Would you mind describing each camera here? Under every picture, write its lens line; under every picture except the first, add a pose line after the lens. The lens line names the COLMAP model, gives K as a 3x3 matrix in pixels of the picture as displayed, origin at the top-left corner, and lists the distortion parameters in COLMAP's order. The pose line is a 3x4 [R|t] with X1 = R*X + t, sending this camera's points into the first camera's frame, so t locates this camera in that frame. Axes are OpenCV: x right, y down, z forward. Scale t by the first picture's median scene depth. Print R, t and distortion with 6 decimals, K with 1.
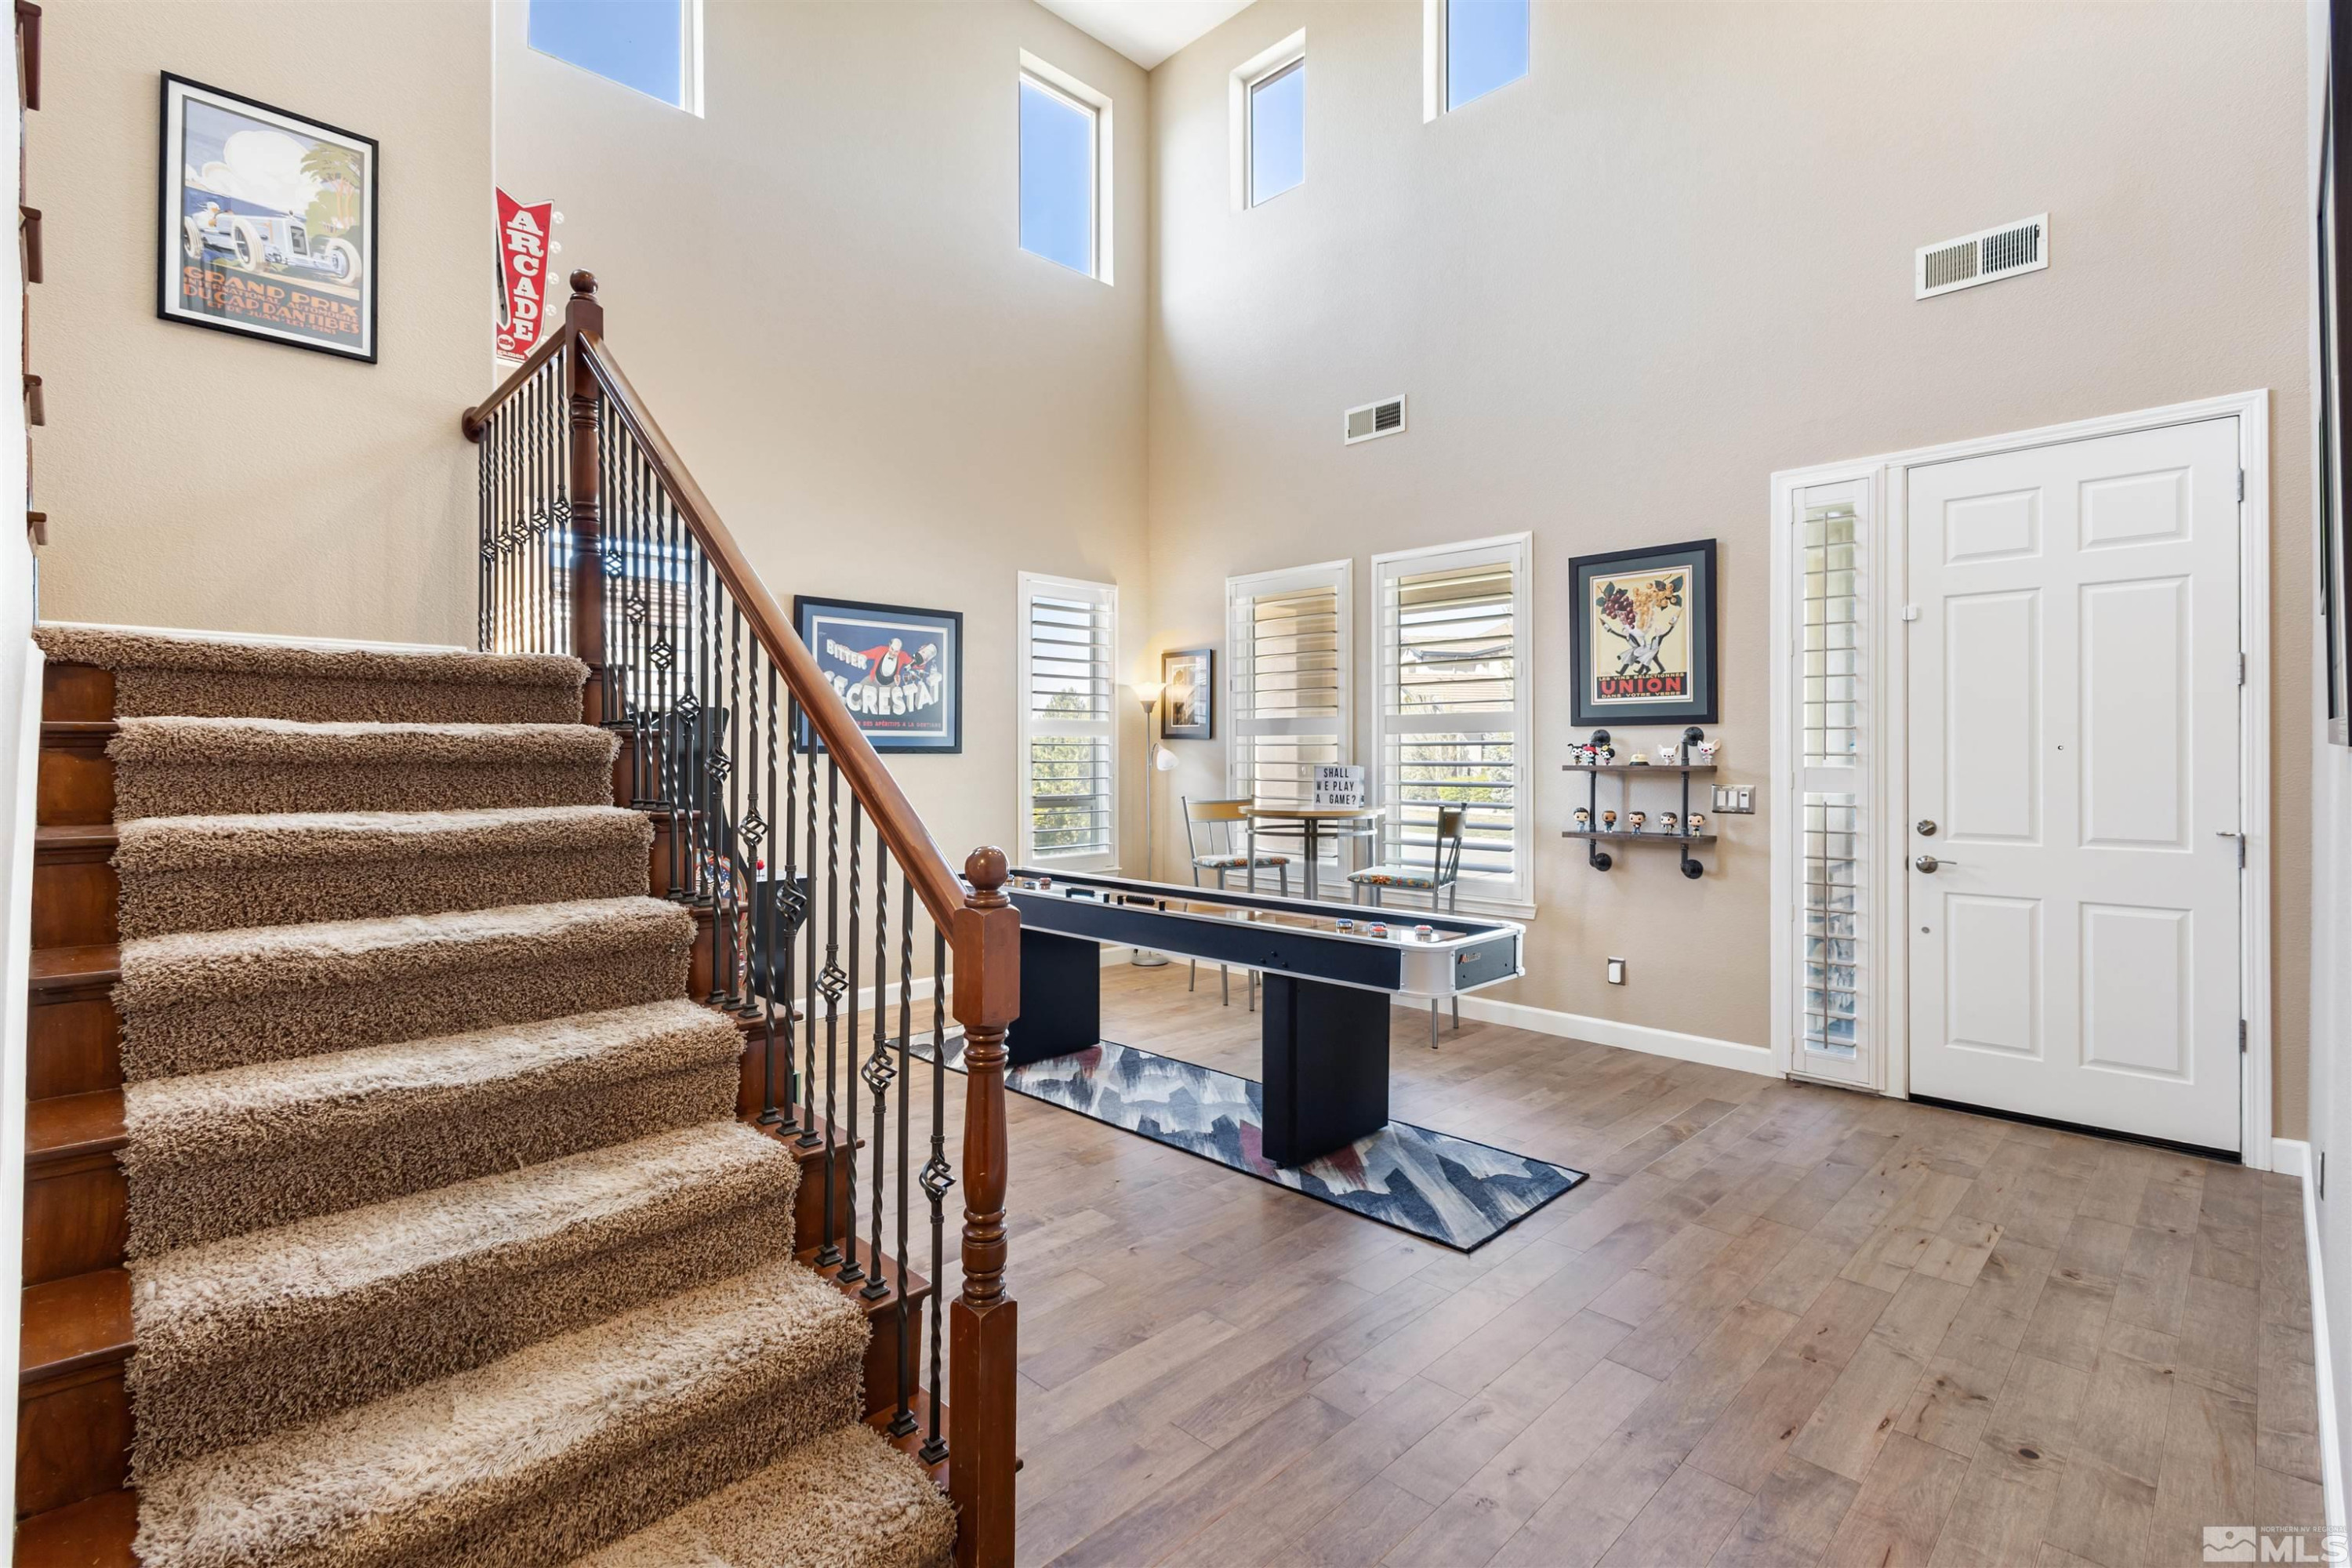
lens RADIAL K [[1077.3, 0, 1175.3], [0, 1077.3, 753.3], [0, 0, 1]] dist [-0.001140, -0.000416]
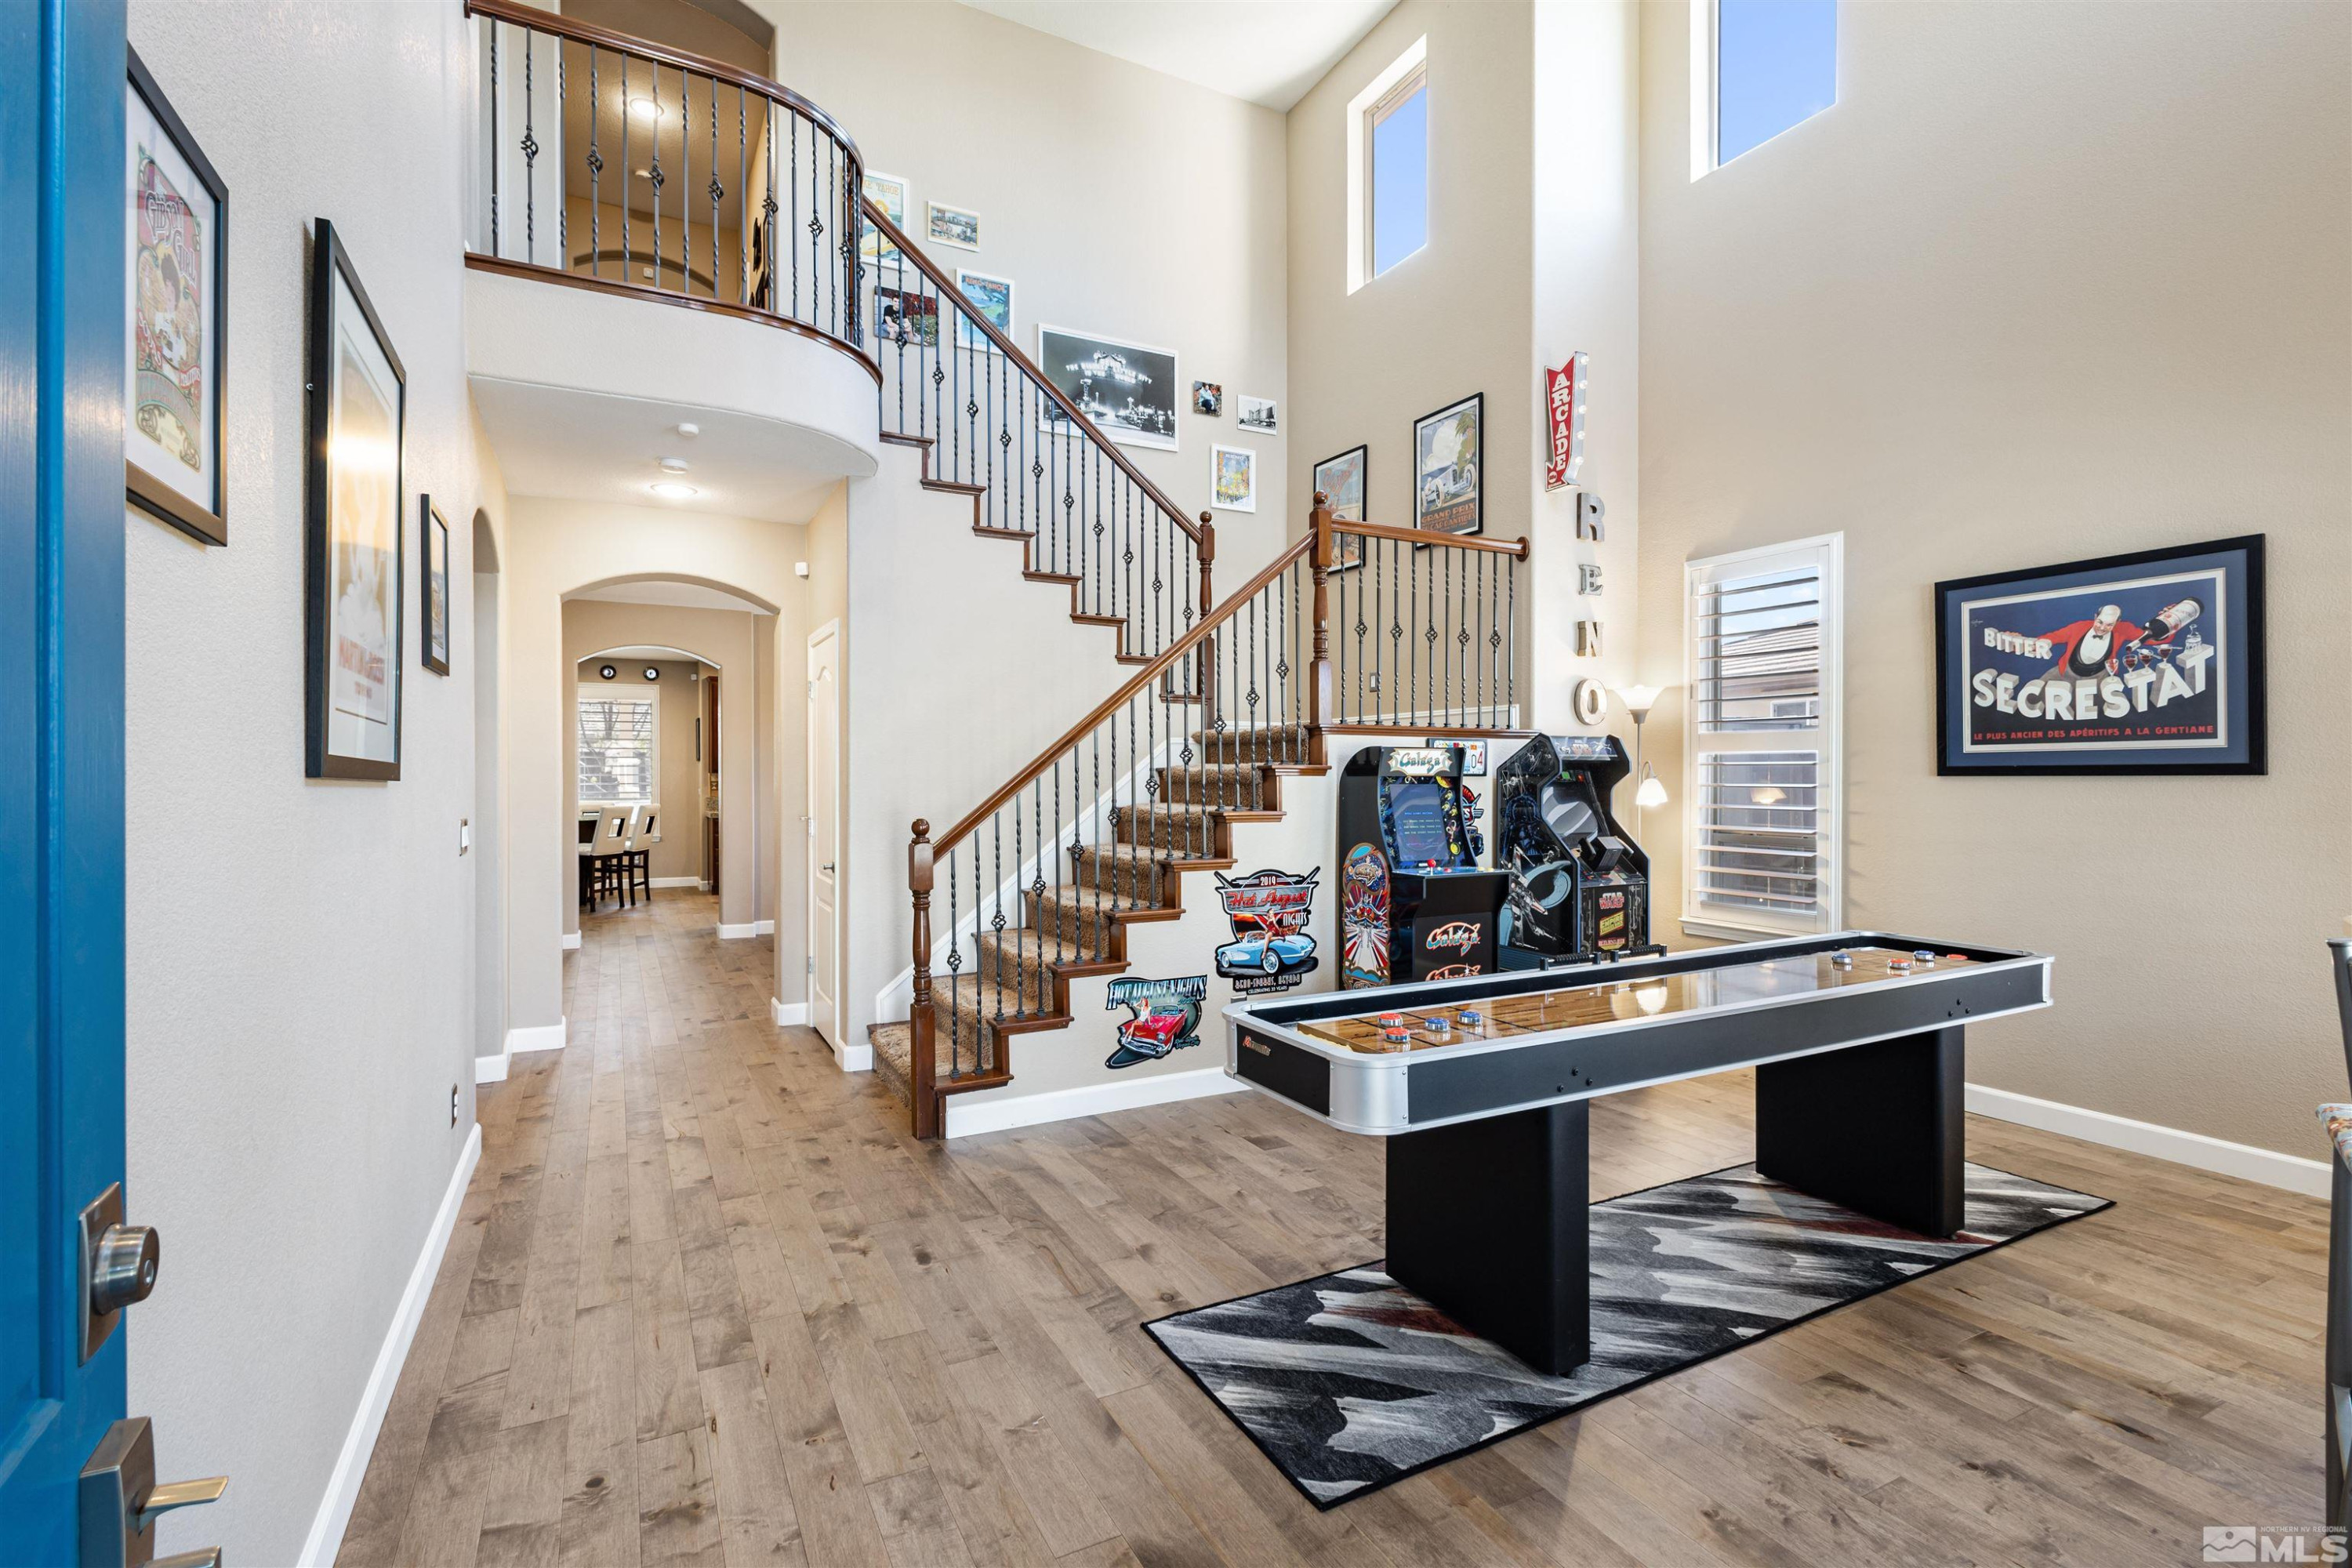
lens RADIAL K [[1077.3, 0, 1175.2], [0, 1077.3, 776.9], [0, 0, 1]] dist [-0.001140, -0.000416]
pose [[-0.298564, 0.001218, -0.954389, 0.768932], [0.006247, 0.999980, -0.000678, -0.002958], [0.954369, -0.006165, -0.298566, 0.880401]]
